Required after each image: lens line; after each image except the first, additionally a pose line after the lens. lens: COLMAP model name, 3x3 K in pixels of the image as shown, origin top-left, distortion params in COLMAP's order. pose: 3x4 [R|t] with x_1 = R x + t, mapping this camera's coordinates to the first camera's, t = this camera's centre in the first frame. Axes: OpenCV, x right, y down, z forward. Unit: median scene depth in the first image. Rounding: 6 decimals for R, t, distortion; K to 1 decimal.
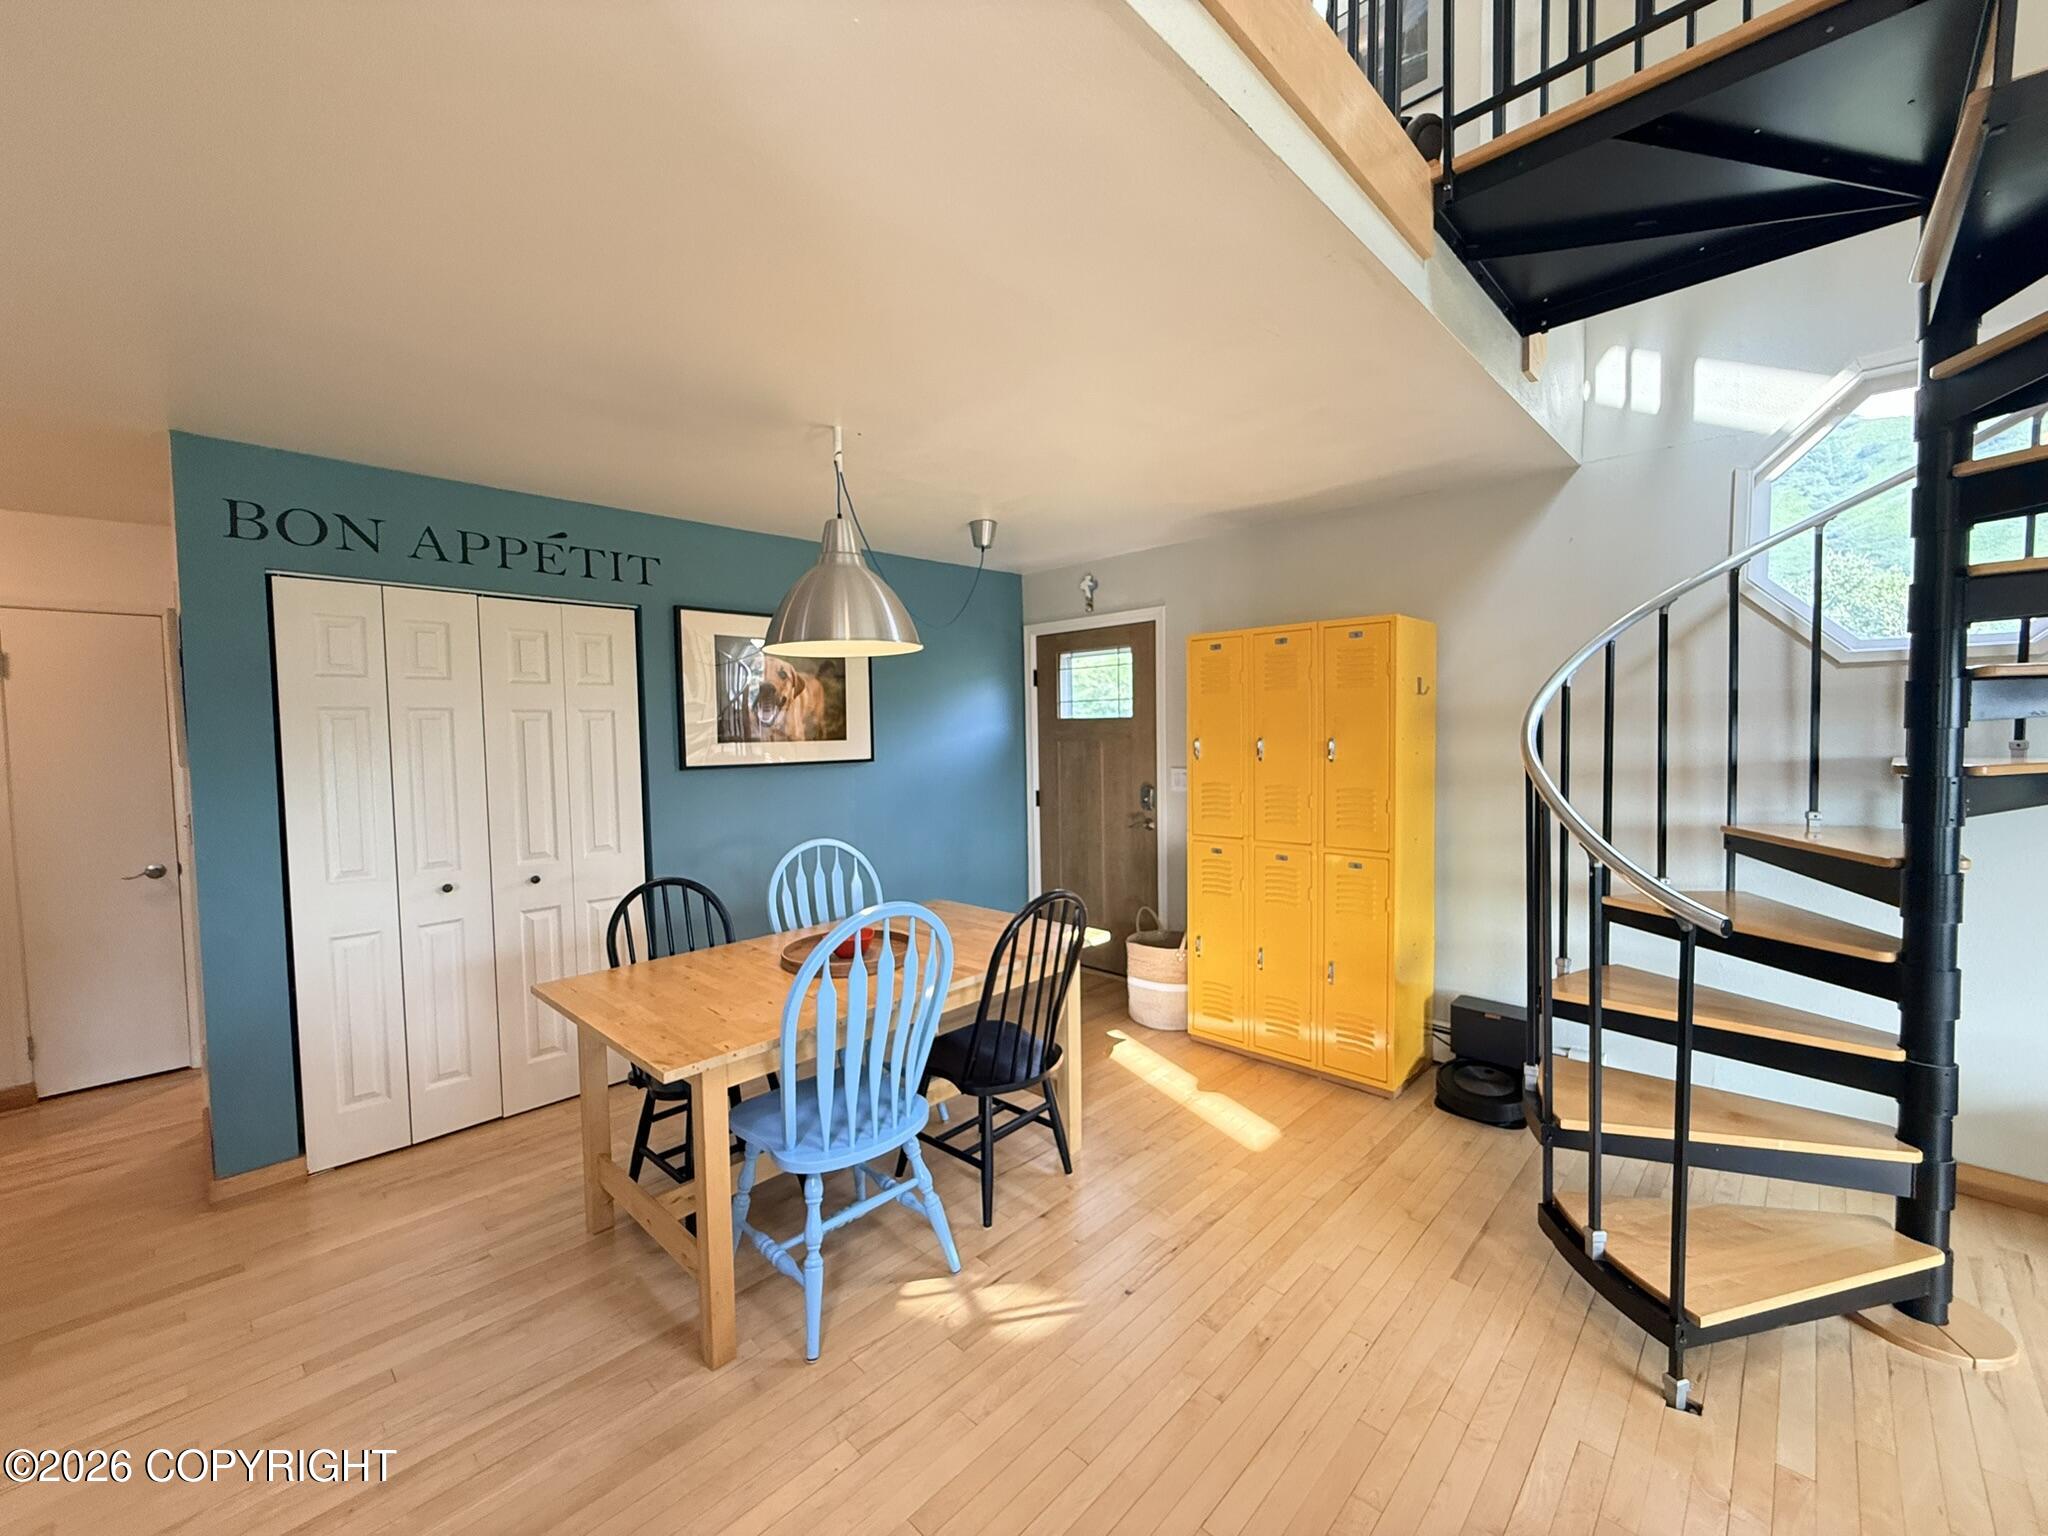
lens RADIAL K [[821.9, 0, 1018.6], [0, 821.9, 771.2], [0, 0, 1]] dist [-0.001206, 0.000032]
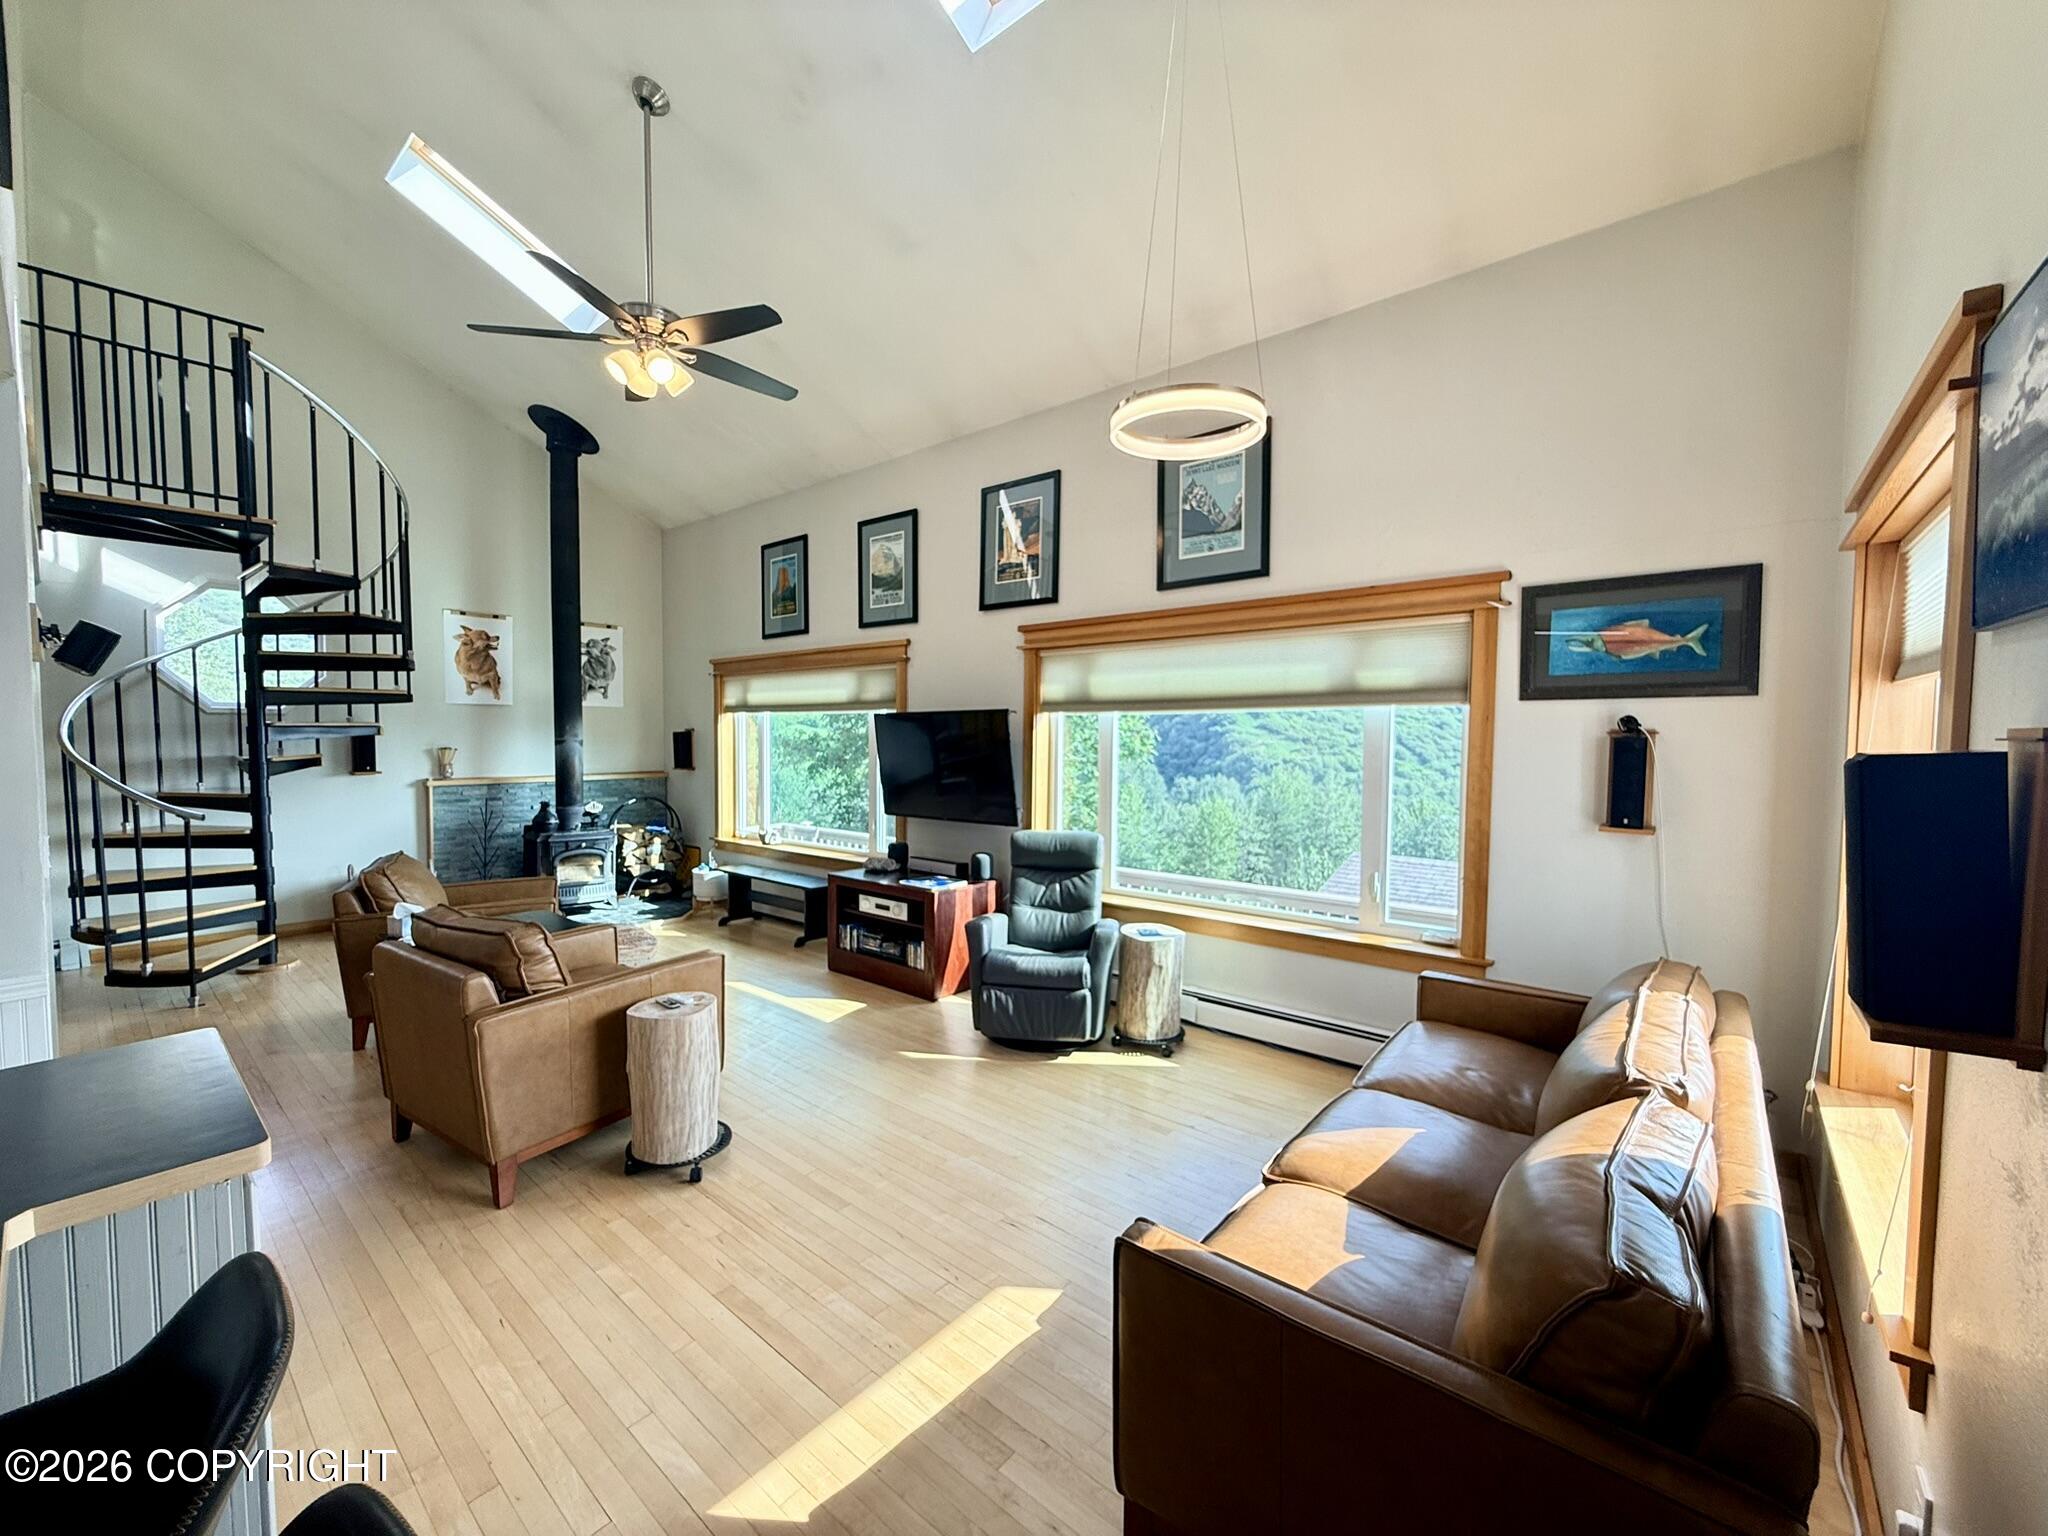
lens RADIAL K [[821.9, 0, 1017.8], [0, 821.9, 769.3], [0, 0, 1]] dist [-0.001206, 0.000032]
pose [[-0.065909, -0.034321, 0.997235, -1.451048], [0.040534, 0.998491, 0.037043, 0.025315], [-0.997002, 0.042864, -0.064419, -1.095350]]
